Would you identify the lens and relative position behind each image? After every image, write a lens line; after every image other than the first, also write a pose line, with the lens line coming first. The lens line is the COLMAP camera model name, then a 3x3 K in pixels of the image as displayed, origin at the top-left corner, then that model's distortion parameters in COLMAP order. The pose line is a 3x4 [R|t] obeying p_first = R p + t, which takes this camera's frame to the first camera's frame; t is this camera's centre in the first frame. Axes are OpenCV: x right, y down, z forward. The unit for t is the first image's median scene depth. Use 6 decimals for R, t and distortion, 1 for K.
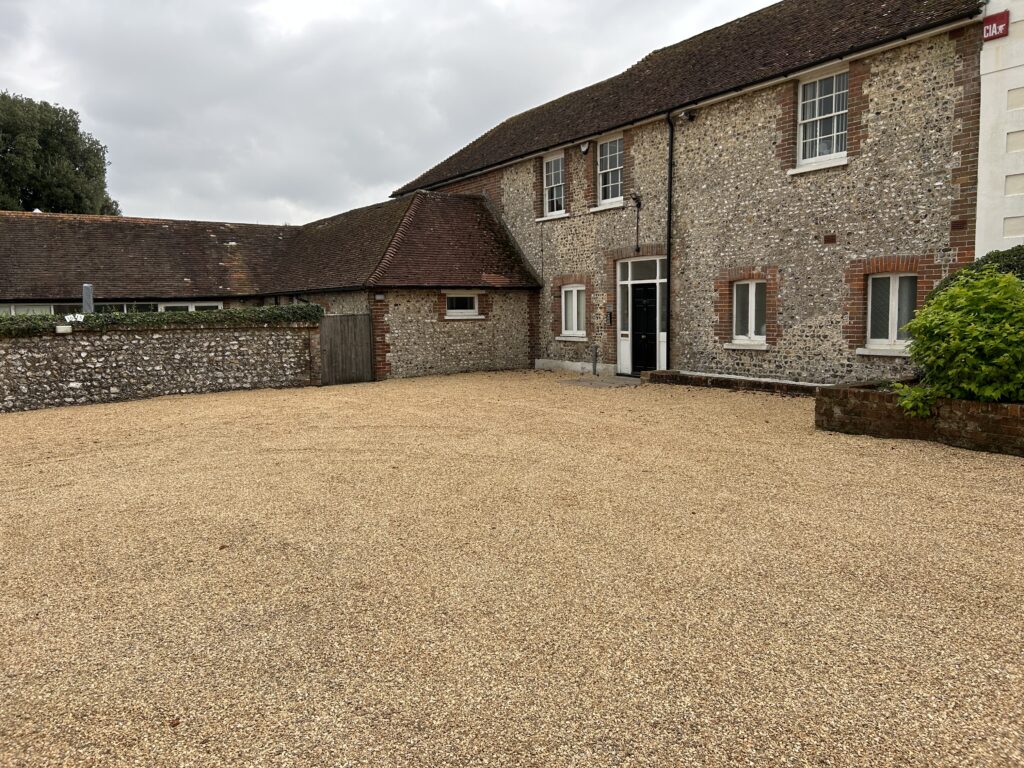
lens RADIAL K [[769.8, 0, 517.2], [0, 769.8, 377.1], [0, 0, 1]] dist [0.073078, -0.084798]
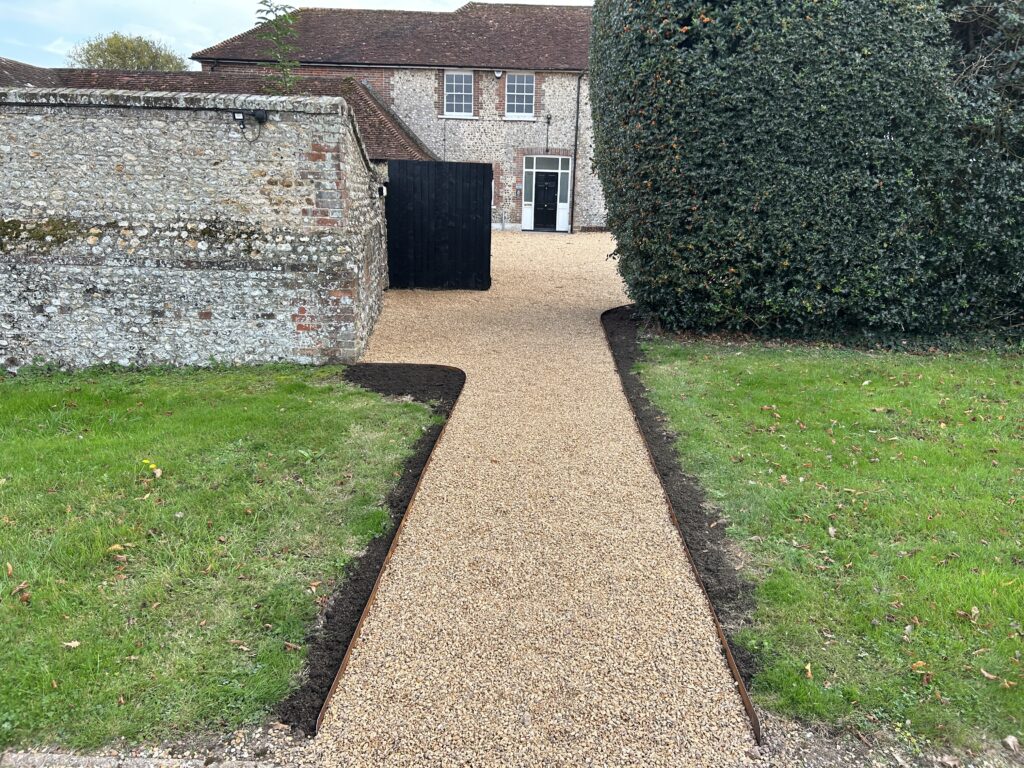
lens RADIAL K [[769.8, 0, 519.8], [0, 769.8, 389.0], [0, 0, 1]] dist [0.073078, -0.084798]
pose [[0.543877, -0.129957, 0.829041, -1.263876], [0.042625, 0.990939, 0.127372, 0.120804], [-0.838081, -0.033937, 0.544489, 0.136341]]
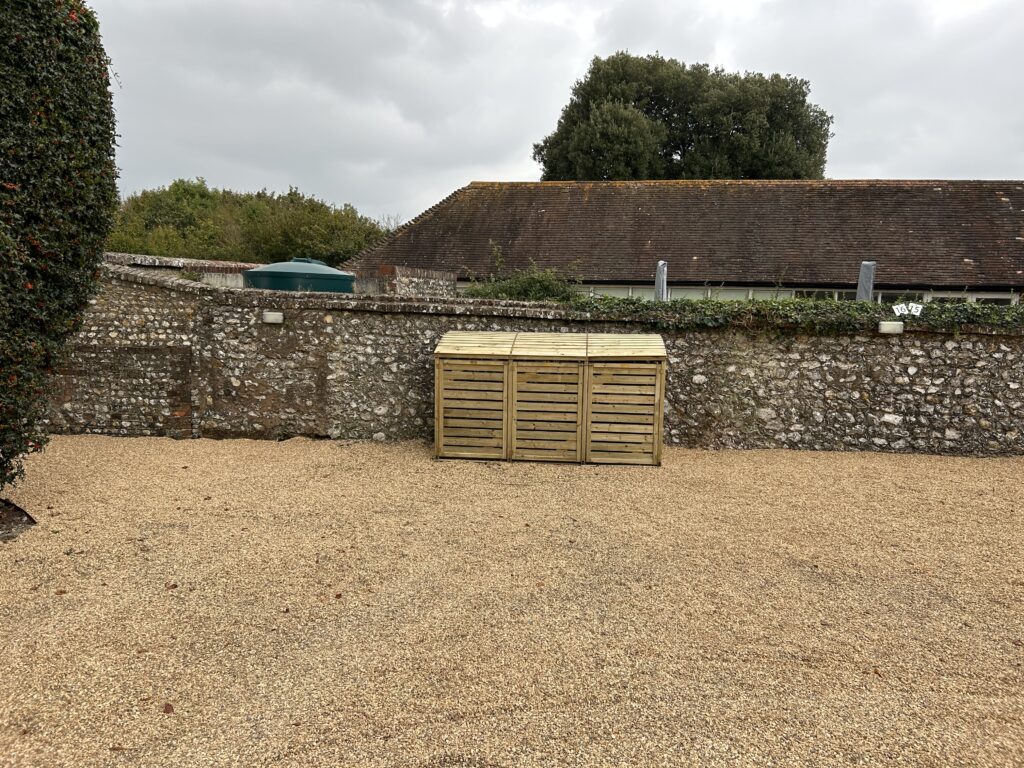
lens RADIAL K [[769.8, 0, 509.3], [0, 769.8, 390.2], [0, 0, 1]] dist [0.073078, -0.084798]
pose [[0.697281, 0.124689, -0.705870, -0.281792], [-0.106708, 0.991838, 0.069795, -0.018454], [0.708811, 0.026656, 0.704895, 0.289216]]
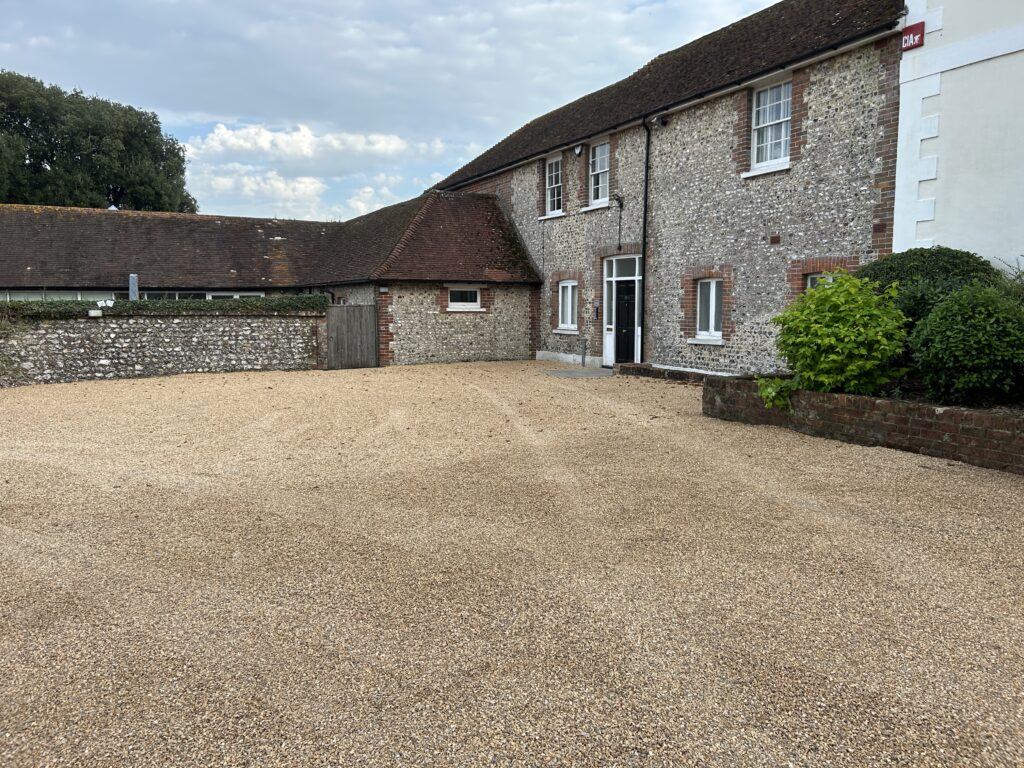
lens RADIAL K [[769.8, 0, 511.6], [0, 769.8, 378.4], [0, 0, 1]] dist [0.073078, -0.084798]
pose [[0.993458, 0.027020, -0.110959, 0.127550], [-0.026103, 0.999612, 0.009709, 0.005989], [0.111179, -0.006749, 0.993778, -0.060628]]
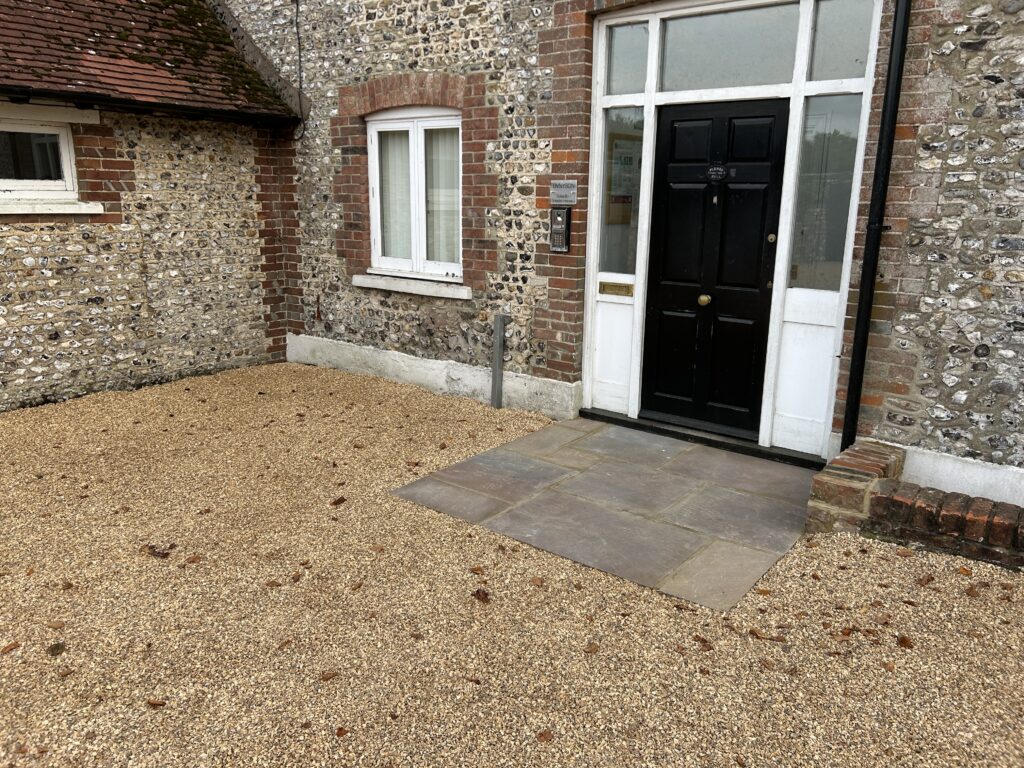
lens RADIAL K [[769.8, 0, 514.9], [0, 769.8, 375.4], [0, 0, 1]] dist [0.073078, -0.084798]
pose [[0.940002, -0.048031, 0.337772, 0.001077], [0.000559, 0.990256, 0.139258, -0.063514], [-0.341169, -0.130714, 0.930869, 0.746864]]
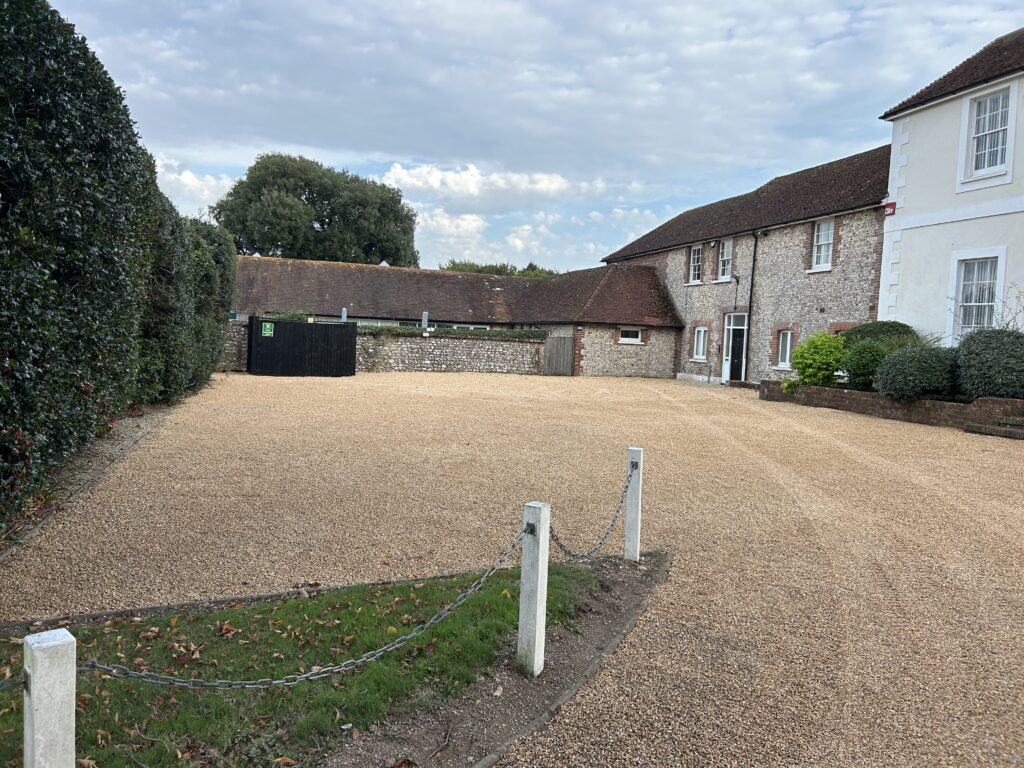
lens RADIAL K [[769.8, 0, 501.8], [0, 769.8, 375.1], [0, 0, 1]] dist [0.073078, -0.084798]
pose [[0.948339, 0.077827, -0.307564, 0.197395], [-0.091008, 0.995436, -0.028725, 0.068606], [0.303925, 0.055232, 0.951094, -0.698504]]
